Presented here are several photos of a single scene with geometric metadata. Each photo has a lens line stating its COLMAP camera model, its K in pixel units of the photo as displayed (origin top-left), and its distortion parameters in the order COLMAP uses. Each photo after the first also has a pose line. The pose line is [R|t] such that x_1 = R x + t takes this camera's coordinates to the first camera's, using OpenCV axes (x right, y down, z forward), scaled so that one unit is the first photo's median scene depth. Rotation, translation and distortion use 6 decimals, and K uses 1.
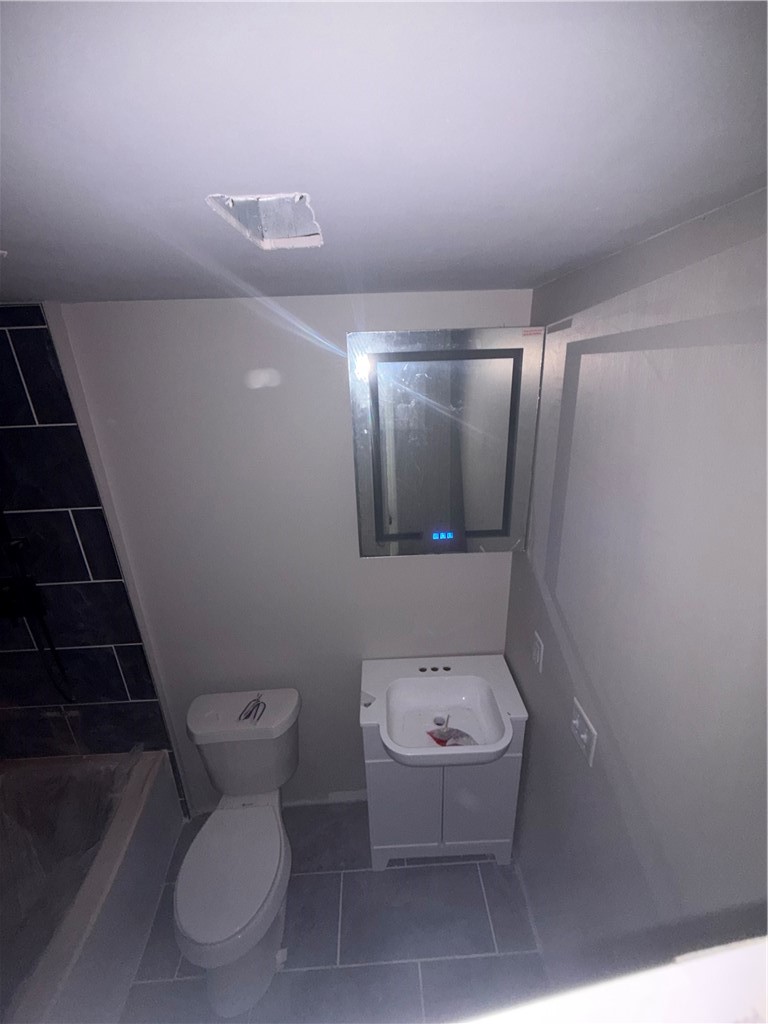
lens RADIAL K [[412.8, 0, 405.1], [0, 412.8, 519.5], [0, 0, 1]] dist [-0.002058, 0.000798]
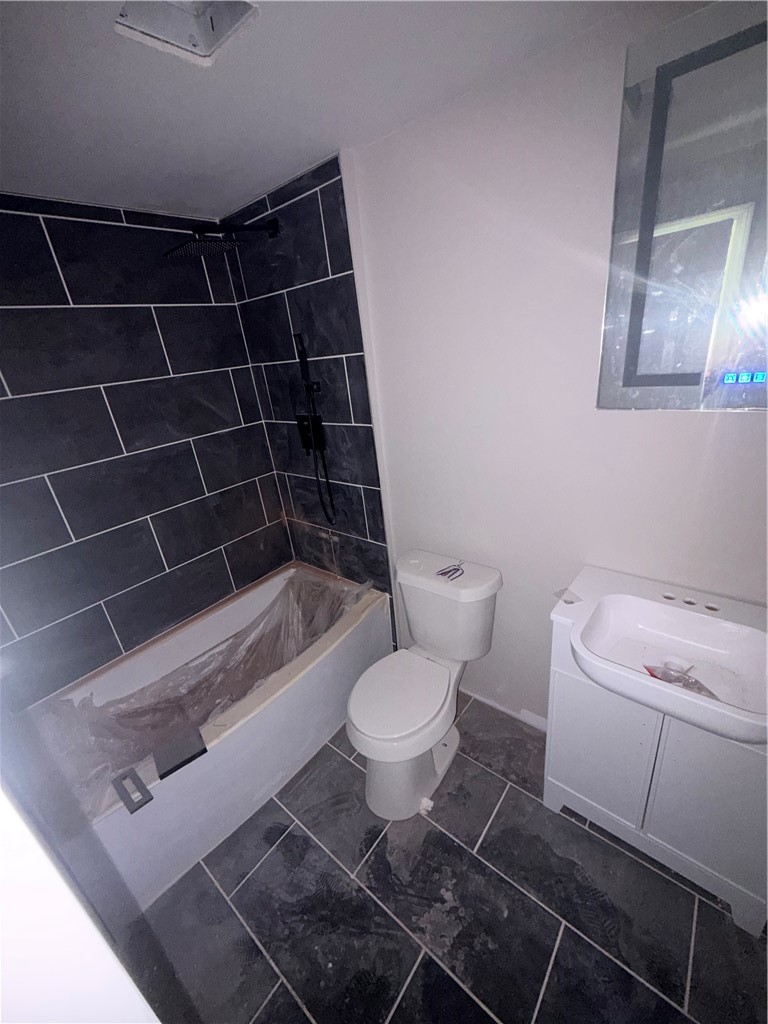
lens RADIAL K [[412.8, 0, 382.3], [0, 412.8, 517.7], [0, 0, 1]] dist [-0.002058, 0.000798]
pose [[0.729278, 0.202323, -0.653620, 0.128230], [-0.149408, 0.979317, 0.136438, 0.221009], [0.667706, -0.001845, 0.744423, 0.154361]]
